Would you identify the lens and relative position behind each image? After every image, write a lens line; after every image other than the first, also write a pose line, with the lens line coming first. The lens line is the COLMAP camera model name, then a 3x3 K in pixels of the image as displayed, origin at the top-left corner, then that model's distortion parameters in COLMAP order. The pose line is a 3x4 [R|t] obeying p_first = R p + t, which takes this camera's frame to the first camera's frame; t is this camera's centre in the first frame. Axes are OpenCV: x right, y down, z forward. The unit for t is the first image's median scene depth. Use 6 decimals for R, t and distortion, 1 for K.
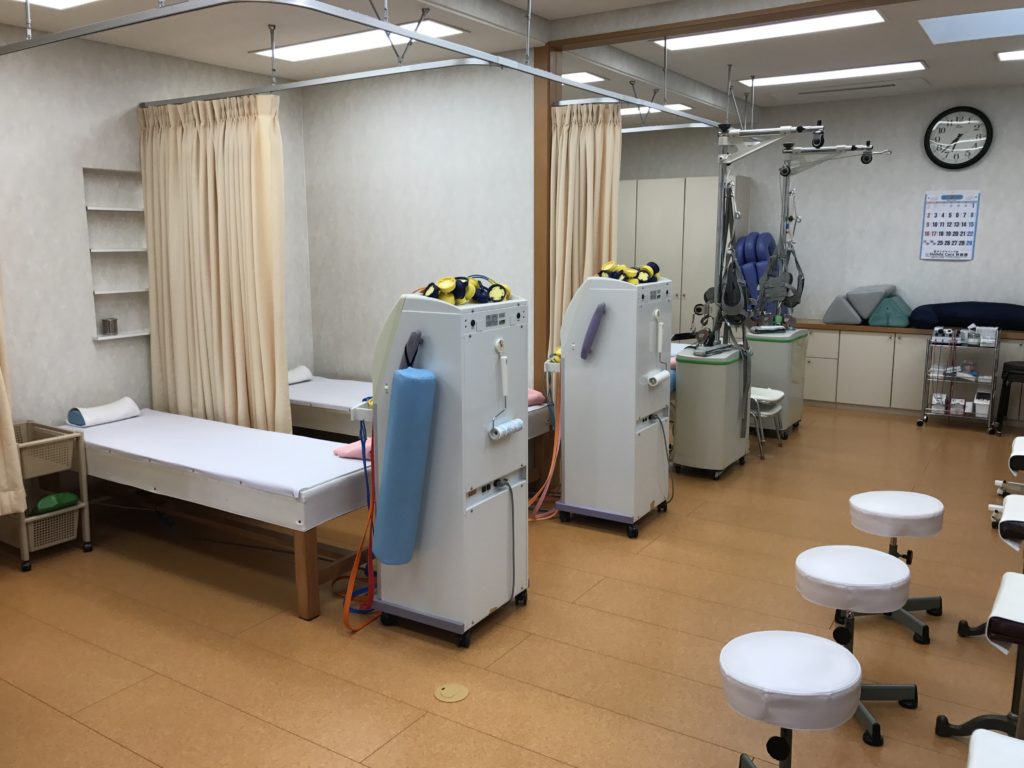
lens RADIAL K [[853.9, 0, 512.0], [0, 853.9, 384.0], [0, 0, 1]] dist [-0.001420, 0.002177]
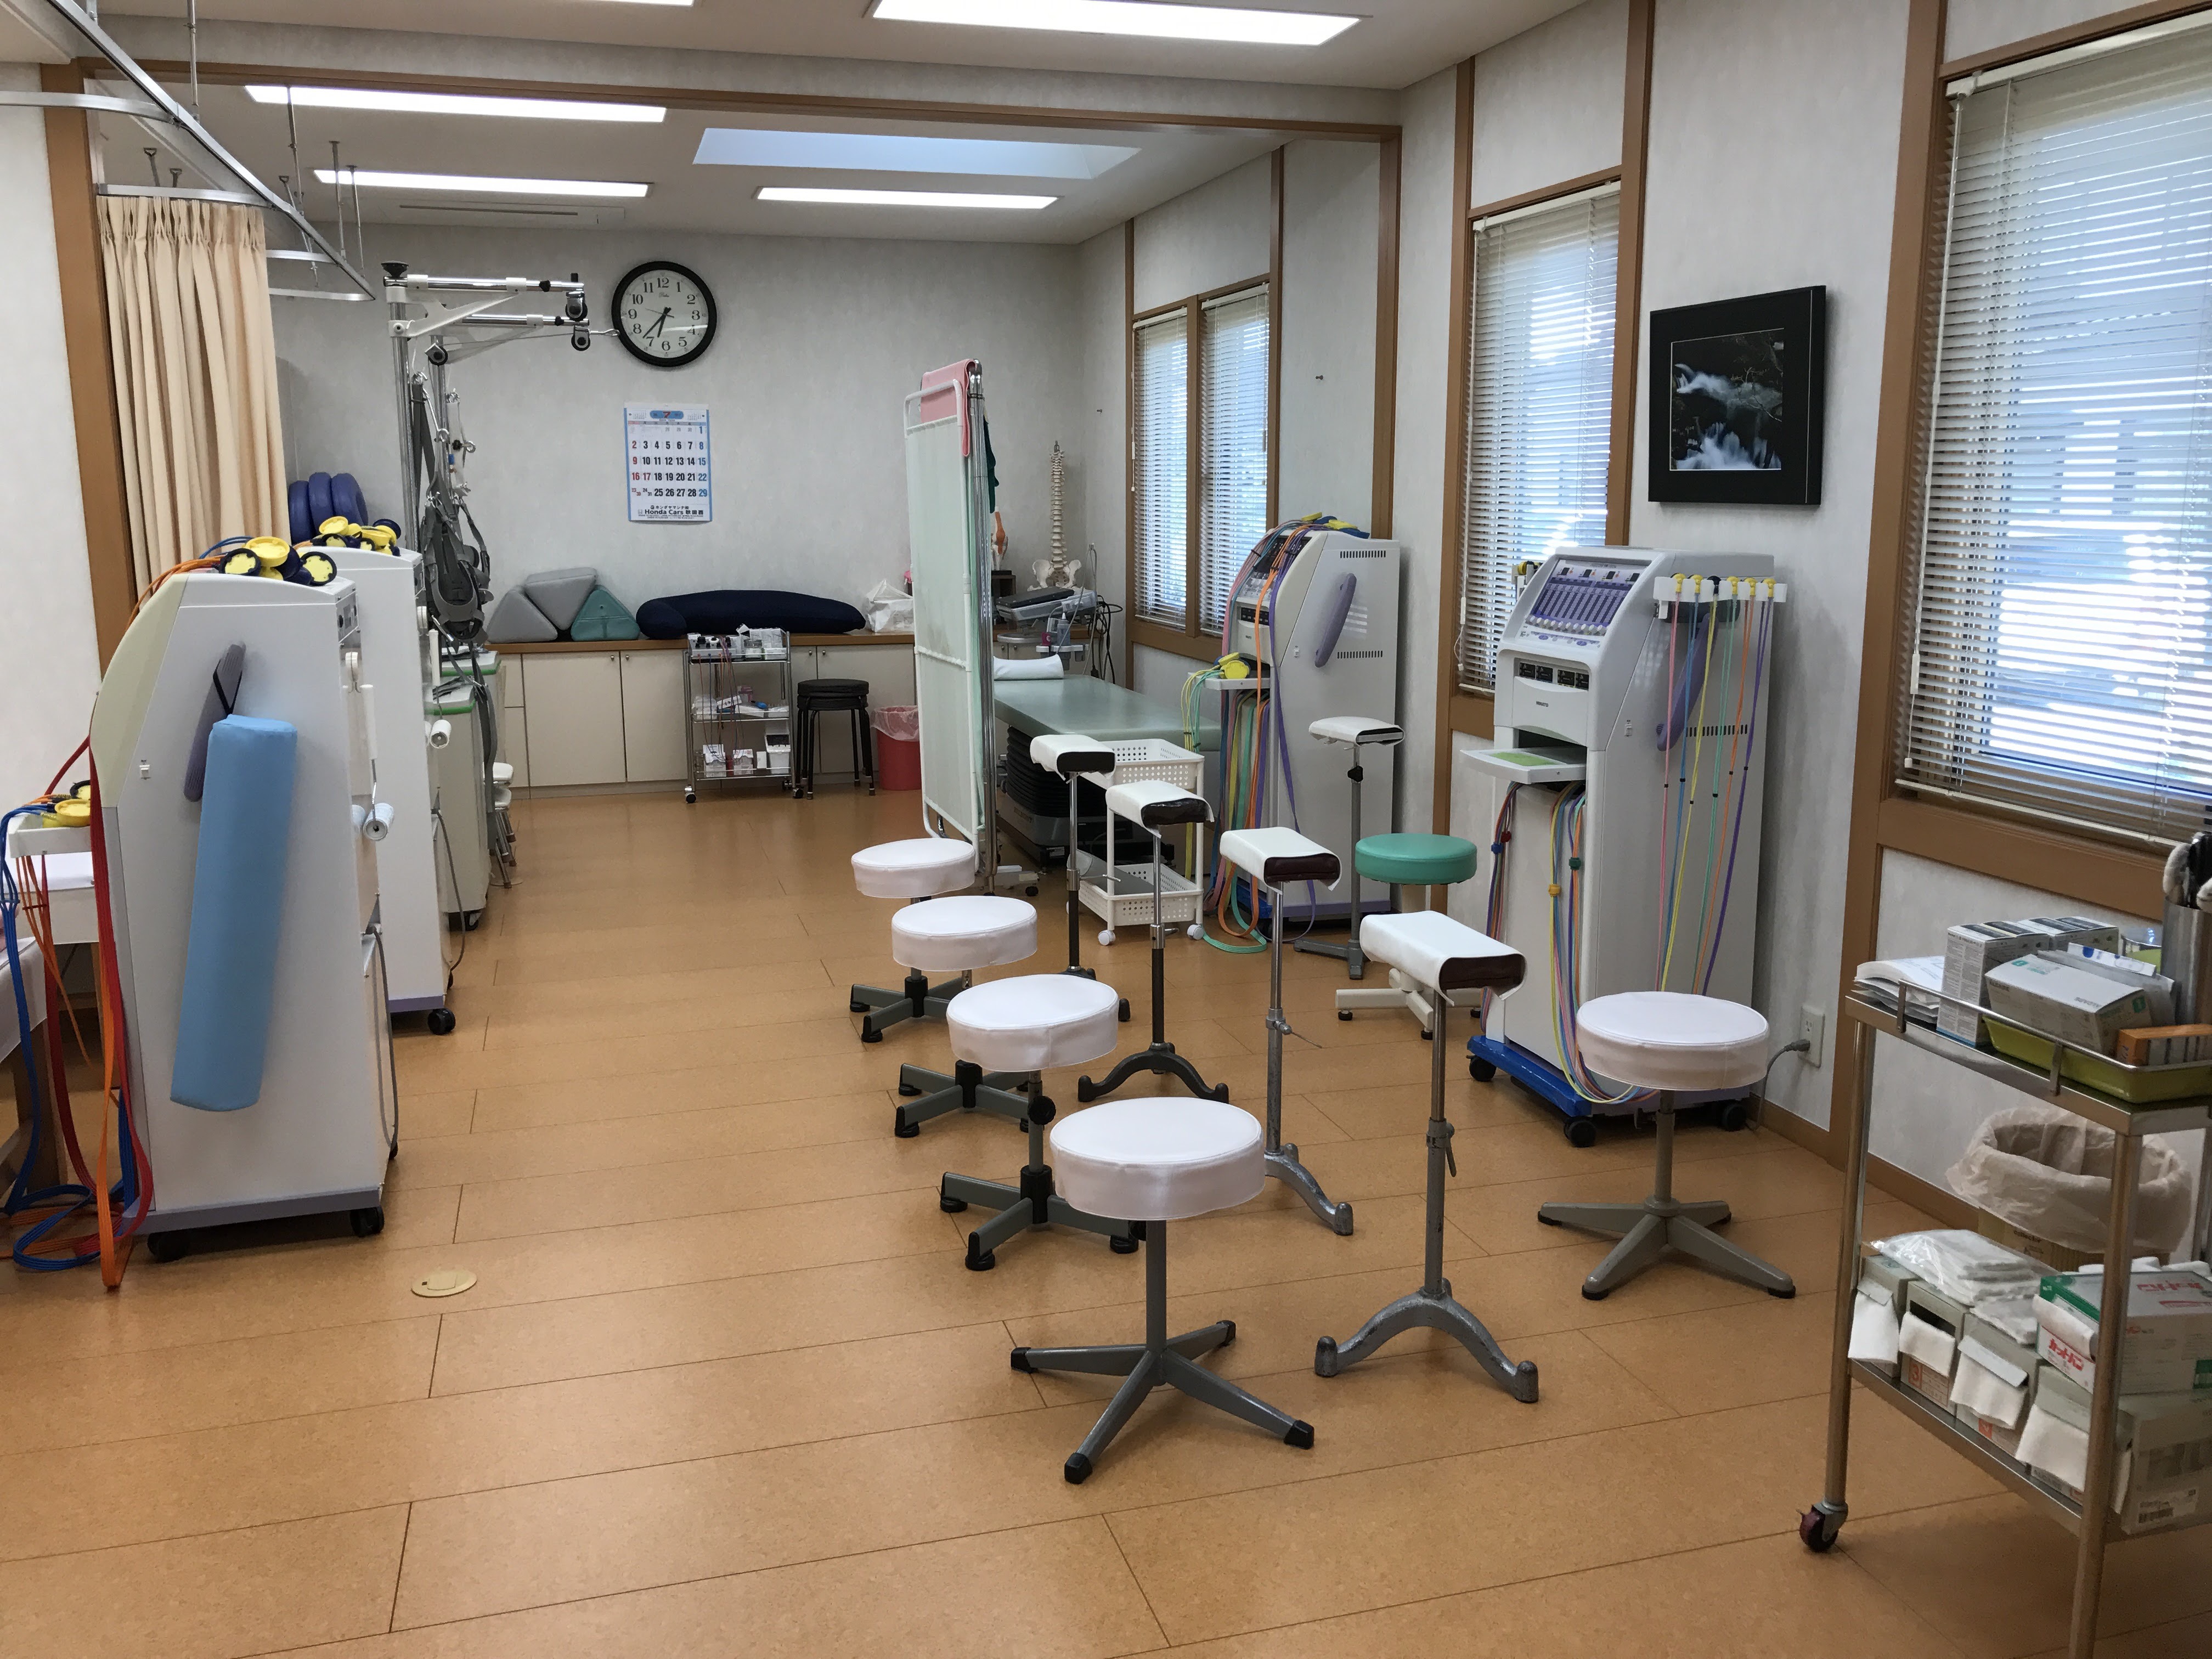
lens RADIAL K [[1844.5, 0, 1106.0], [0, 1844.5, 829.5], [0, 0, 1]] dist [-0.001420, 0.002177]
pose [[0.653669, -0.135326, 0.744583, -0.289209], [0.130250, 0.989318, 0.065460, 0.021564], [-0.745488, 0.054193, 0.664312, -0.057894]]
